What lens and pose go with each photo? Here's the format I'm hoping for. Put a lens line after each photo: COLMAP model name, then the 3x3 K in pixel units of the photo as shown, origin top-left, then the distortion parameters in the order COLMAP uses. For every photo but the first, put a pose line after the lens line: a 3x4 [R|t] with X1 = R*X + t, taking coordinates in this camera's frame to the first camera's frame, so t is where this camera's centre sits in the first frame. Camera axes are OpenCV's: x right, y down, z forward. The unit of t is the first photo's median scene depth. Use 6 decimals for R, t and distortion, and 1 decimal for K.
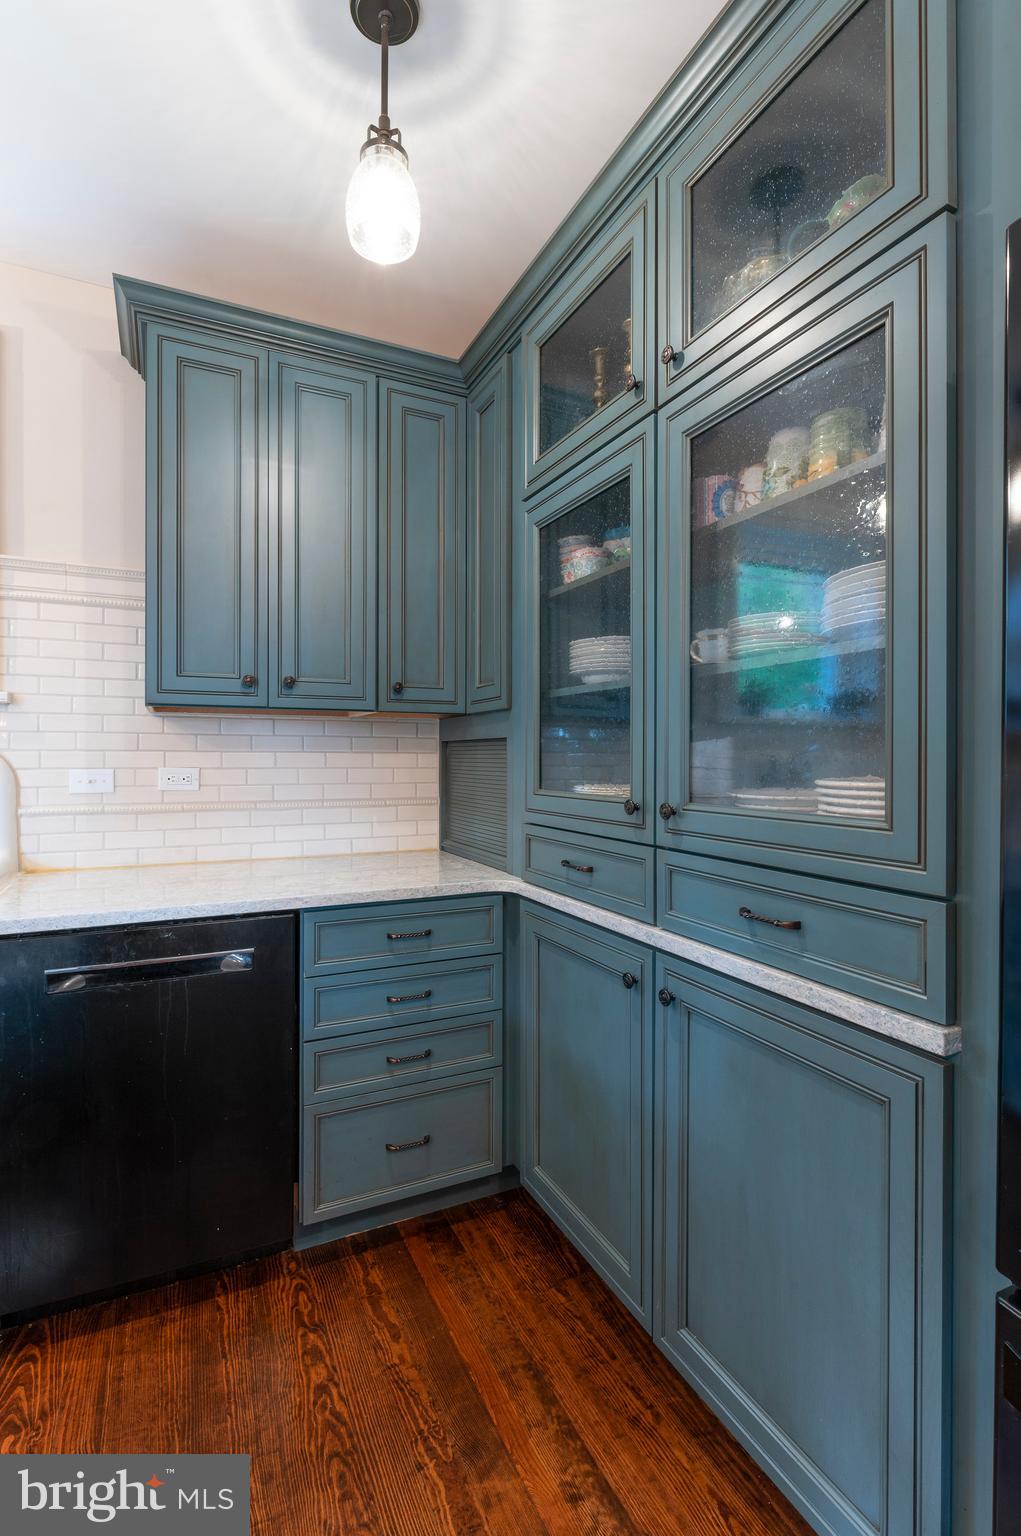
lens RADIAL K [[722.6, 0, 505.7], [0, 722.6, 761.2], [0, 0, 1]] dist [0.001673, 0.000158]
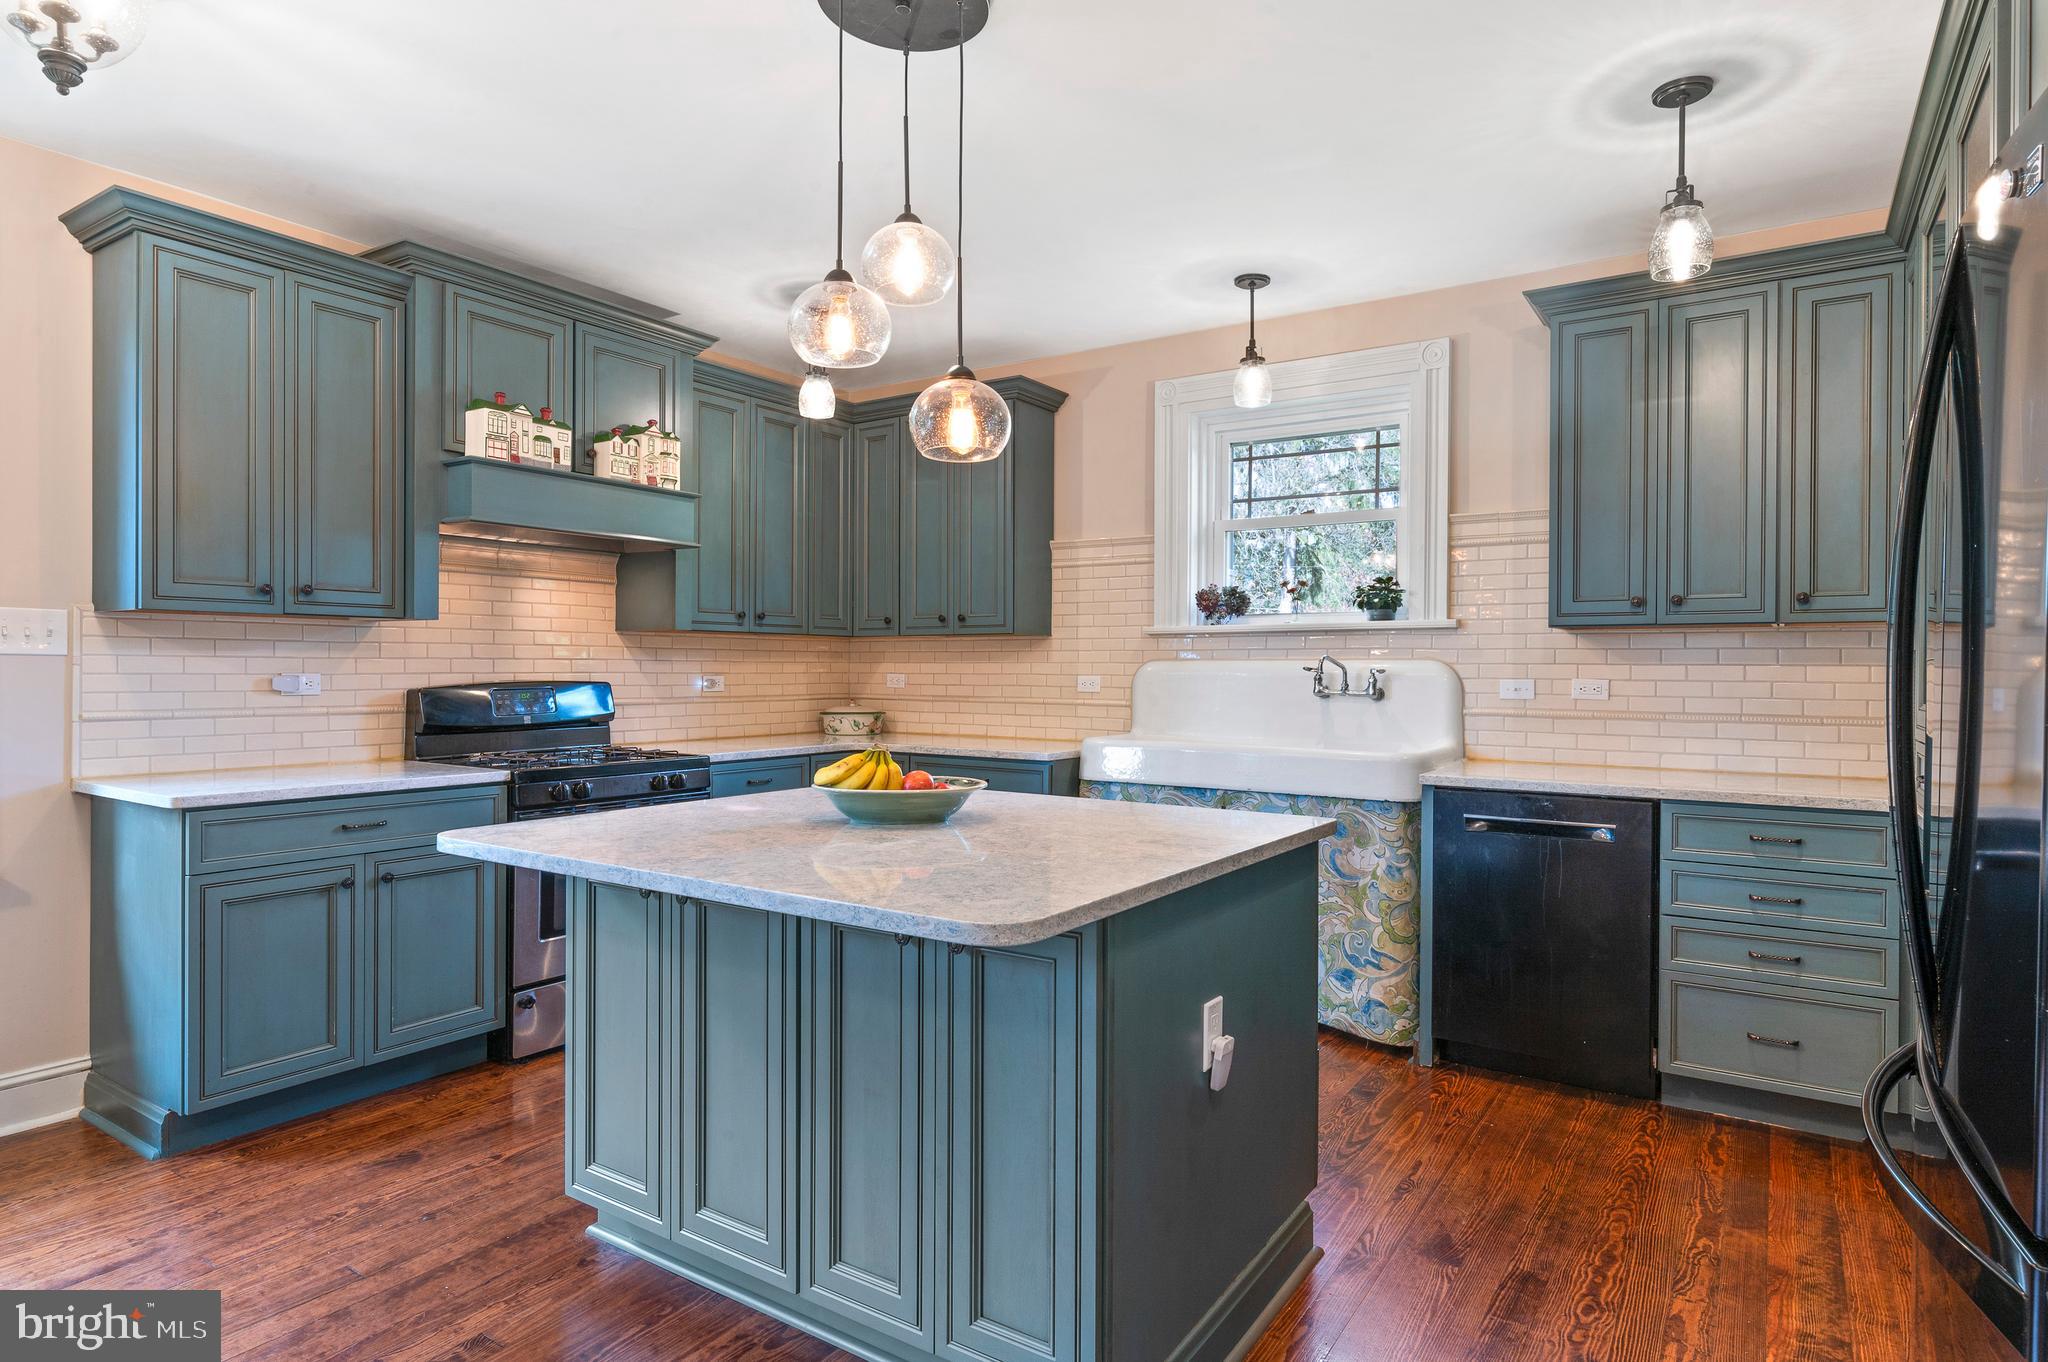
lens RADIAL K [[1124.5, 0, 1025.0], [0, 1124.5, 663.2], [0, 0, 1]] dist [-0.005816, -0.001121]
pose [[0.514129, -0.002811, -0.857708, 0.700089], [-0.008350, 0.999931, -0.008283, 0.007366], [0.857672, 0.011420, 0.514070, -0.763828]]
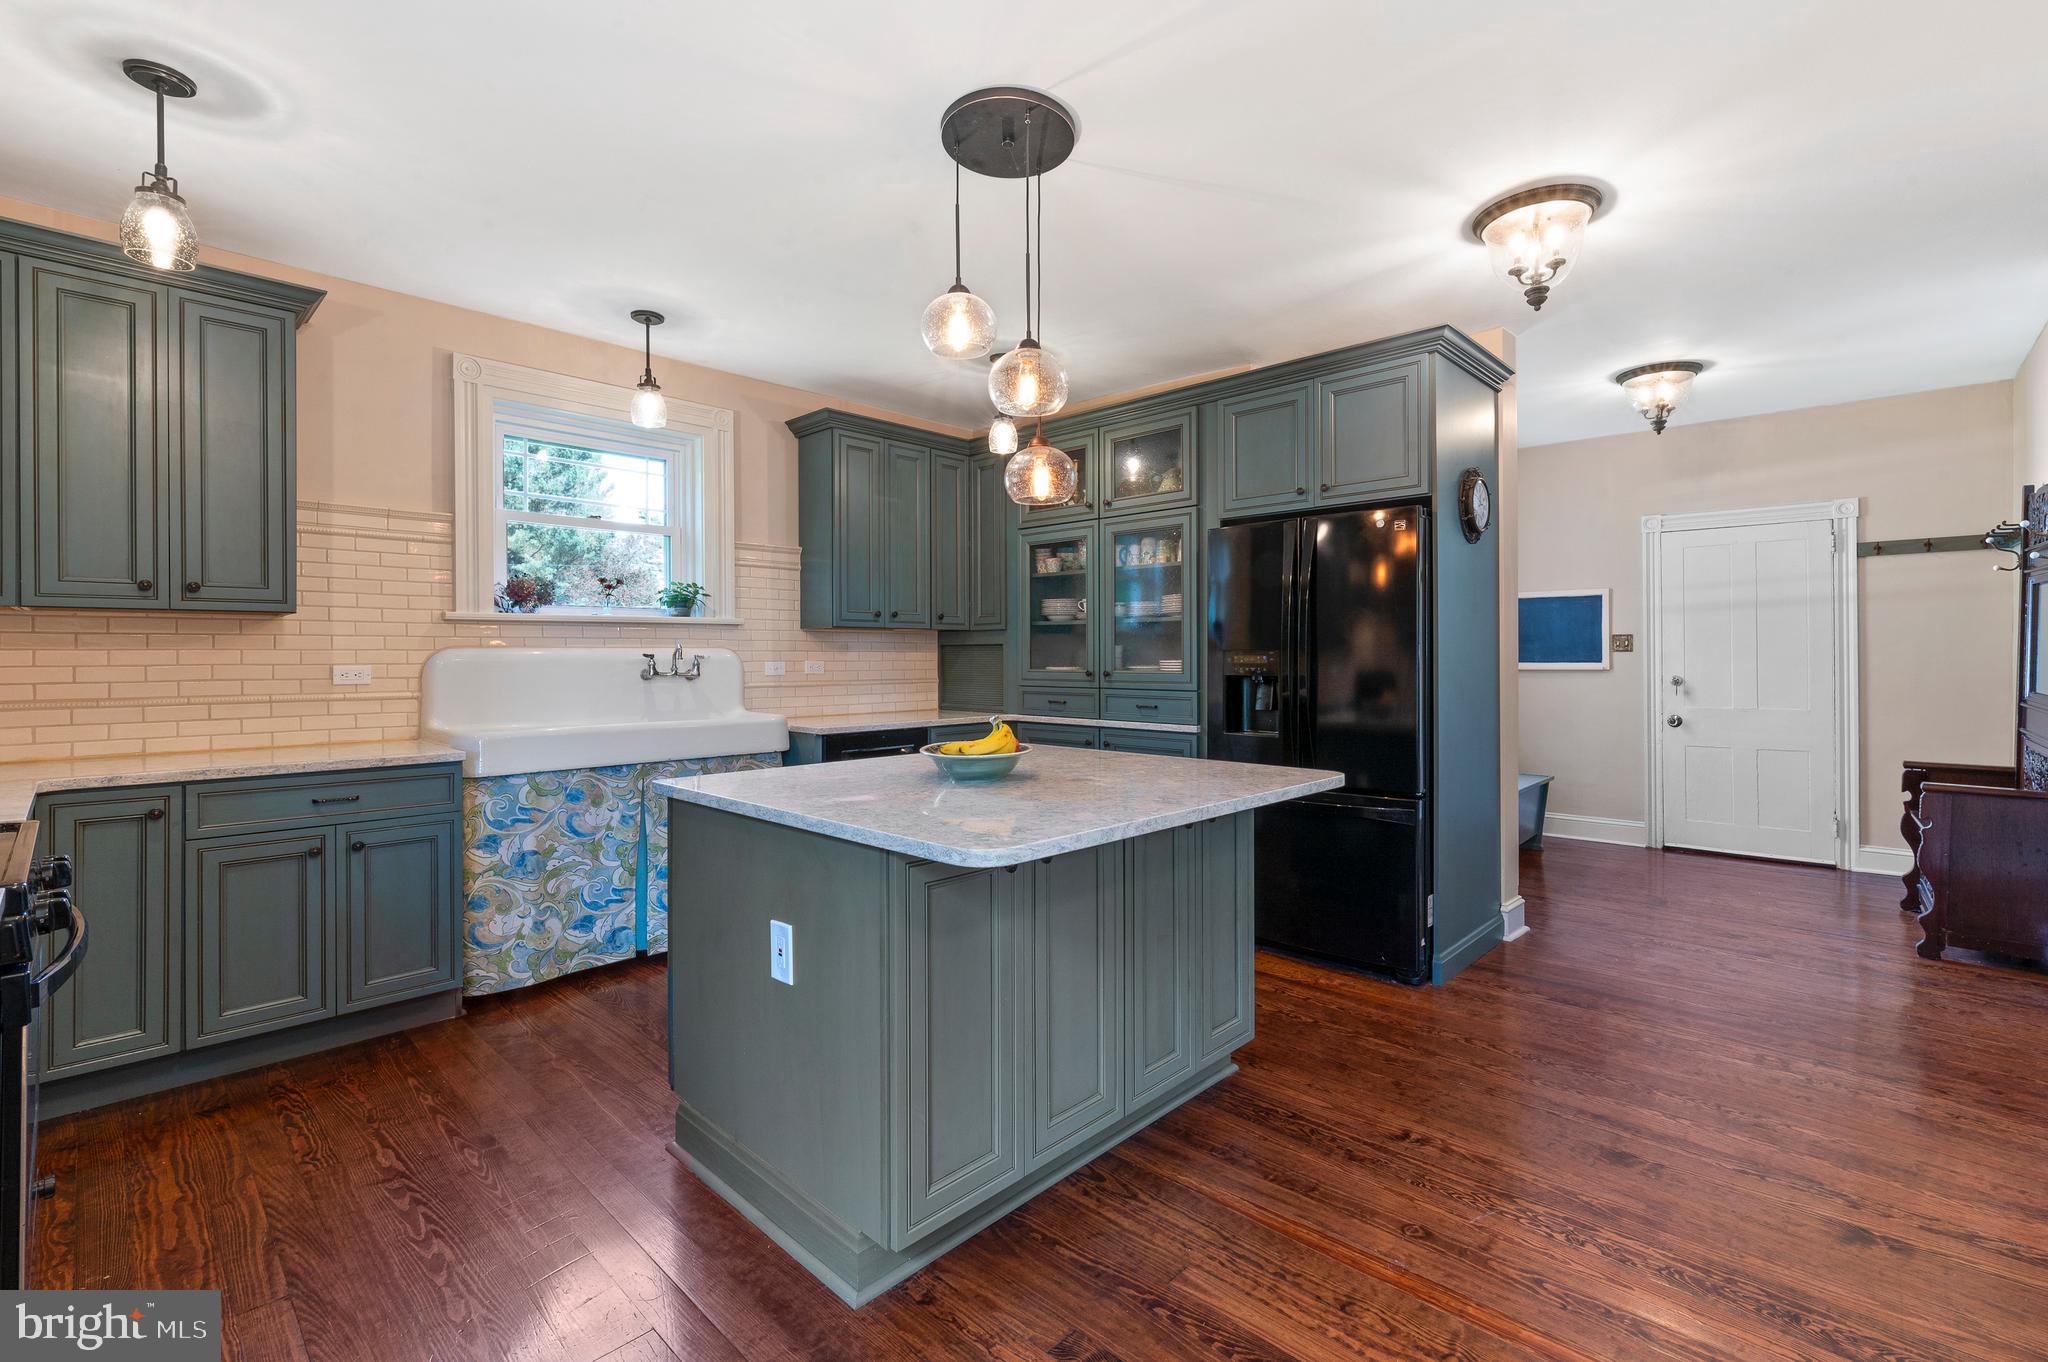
lens RADIAL K [[908.5, 0, 1028.0], [0, 908.5, 656.6], [0, 0, 1]] dist [0.038406, 0.000160]
pose [[0.938590, -0.004455, 0.345006, -0.871344], [0.005294, 0.999985, -0.001489, 0.006140], [-0.344994, 0.003224, 0.938599, -1.479923]]
